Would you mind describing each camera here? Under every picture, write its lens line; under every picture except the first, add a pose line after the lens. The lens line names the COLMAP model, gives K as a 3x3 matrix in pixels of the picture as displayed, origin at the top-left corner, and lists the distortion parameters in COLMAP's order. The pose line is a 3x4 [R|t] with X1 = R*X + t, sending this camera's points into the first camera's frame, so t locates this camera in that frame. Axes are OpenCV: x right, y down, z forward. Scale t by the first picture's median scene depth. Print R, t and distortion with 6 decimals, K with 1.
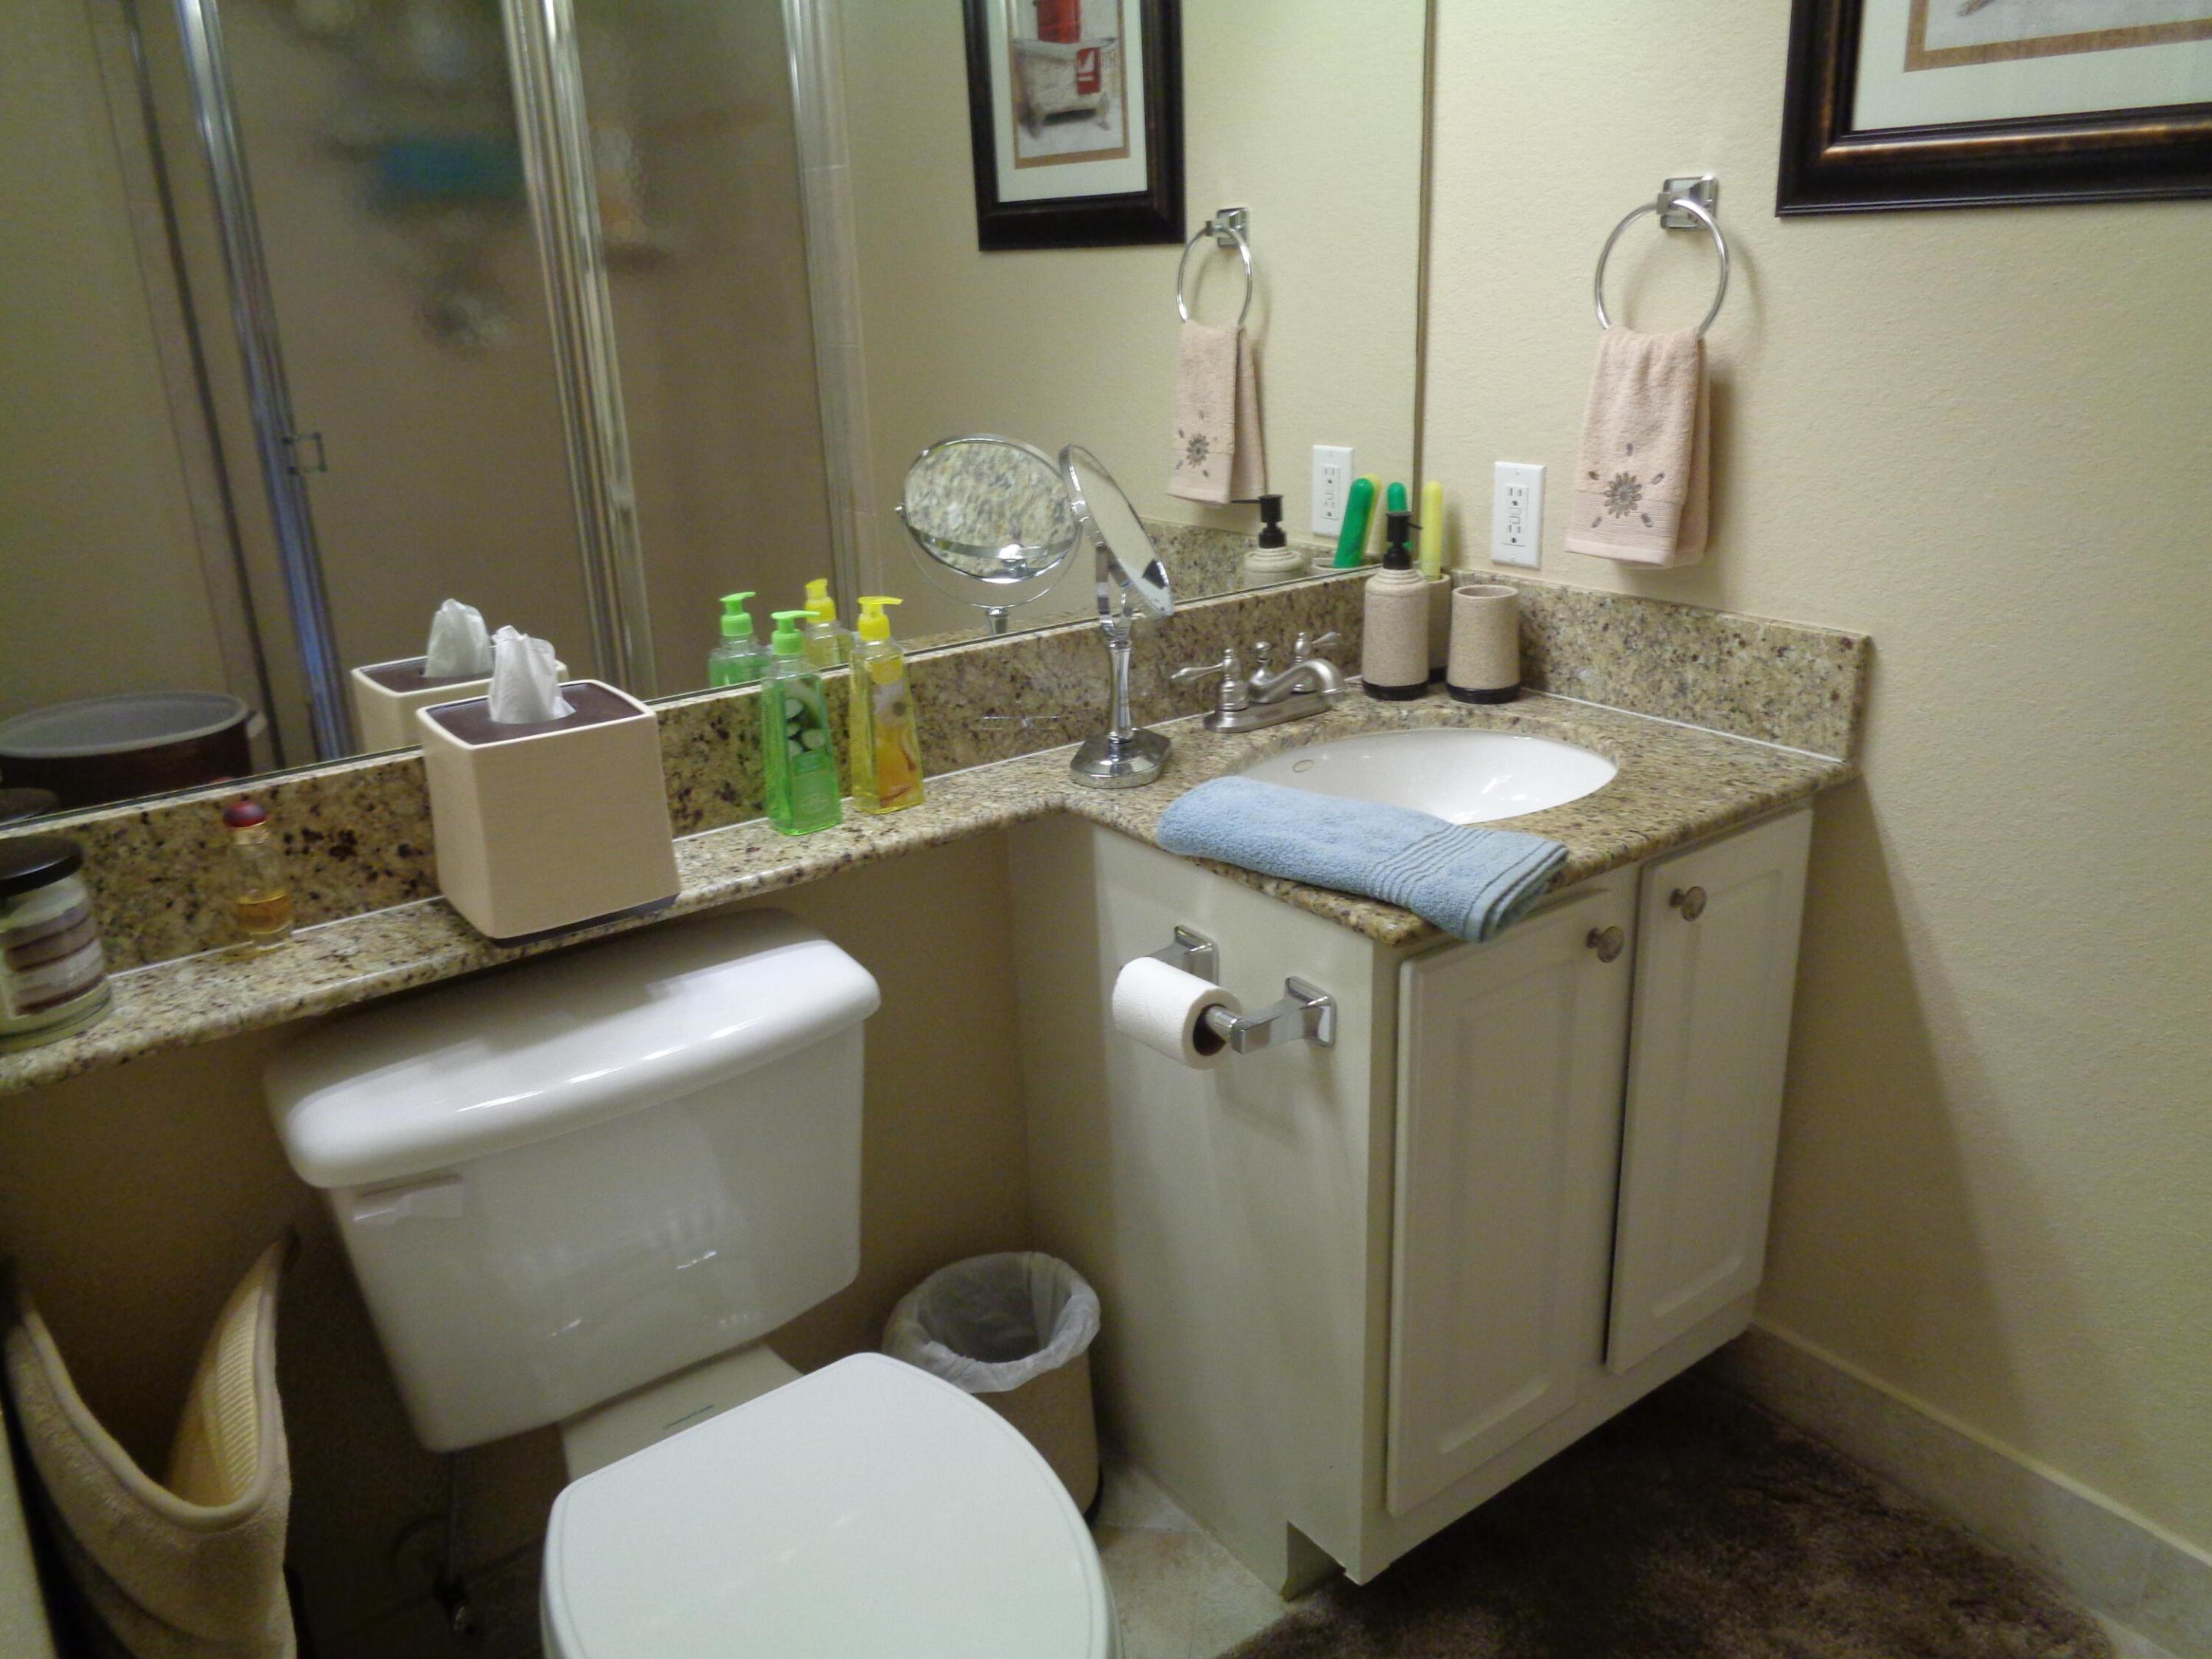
lens RADIAL K [[1652.5, 0, 1102.9], [0, 1652.5, 818.3], [0, 0, 1]] dist [-0.009028, -0.006964]
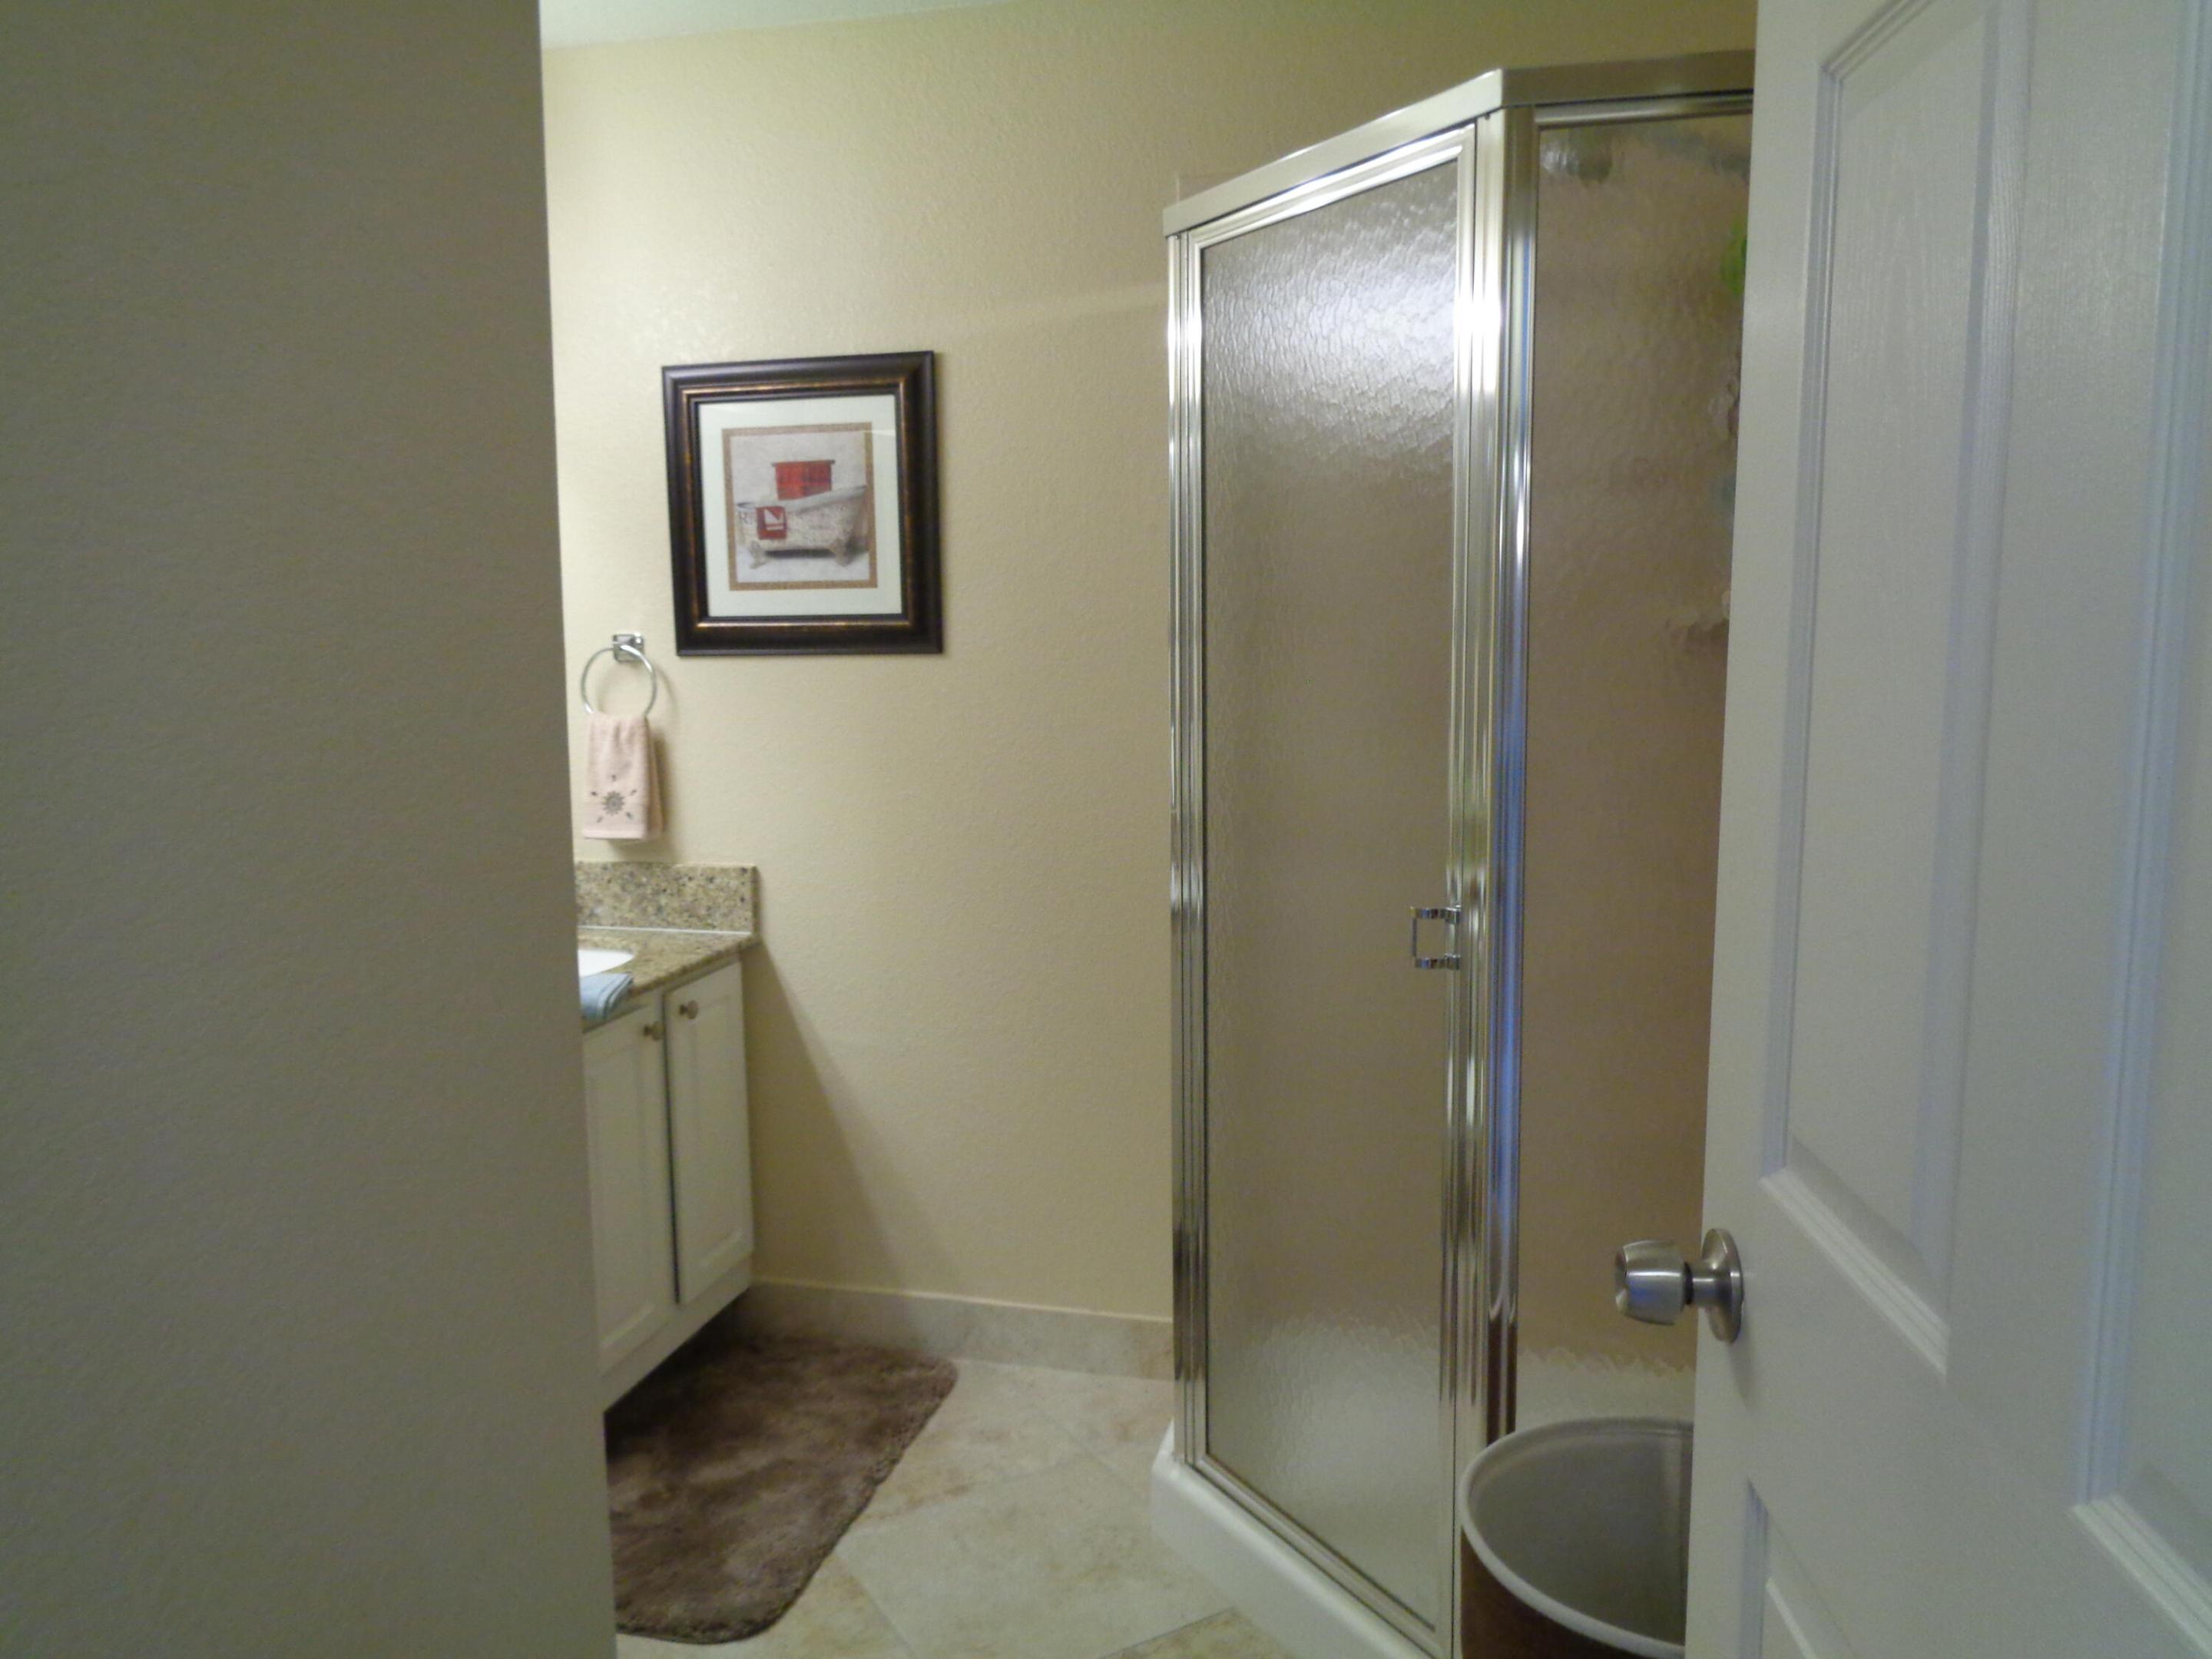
lens RADIAL K [[1618.1, 0, 1106.0], [0, 1618.1, 829.5], [0, 0, 1]] dist [-0.005568, -0.003101]
pose [[0.777034, -0.061195, 0.626477, -0.378607], [0.188950, 0.972041, -0.139409, 0.180788], [-0.600430, 0.226699, 0.766871, -0.670876]]
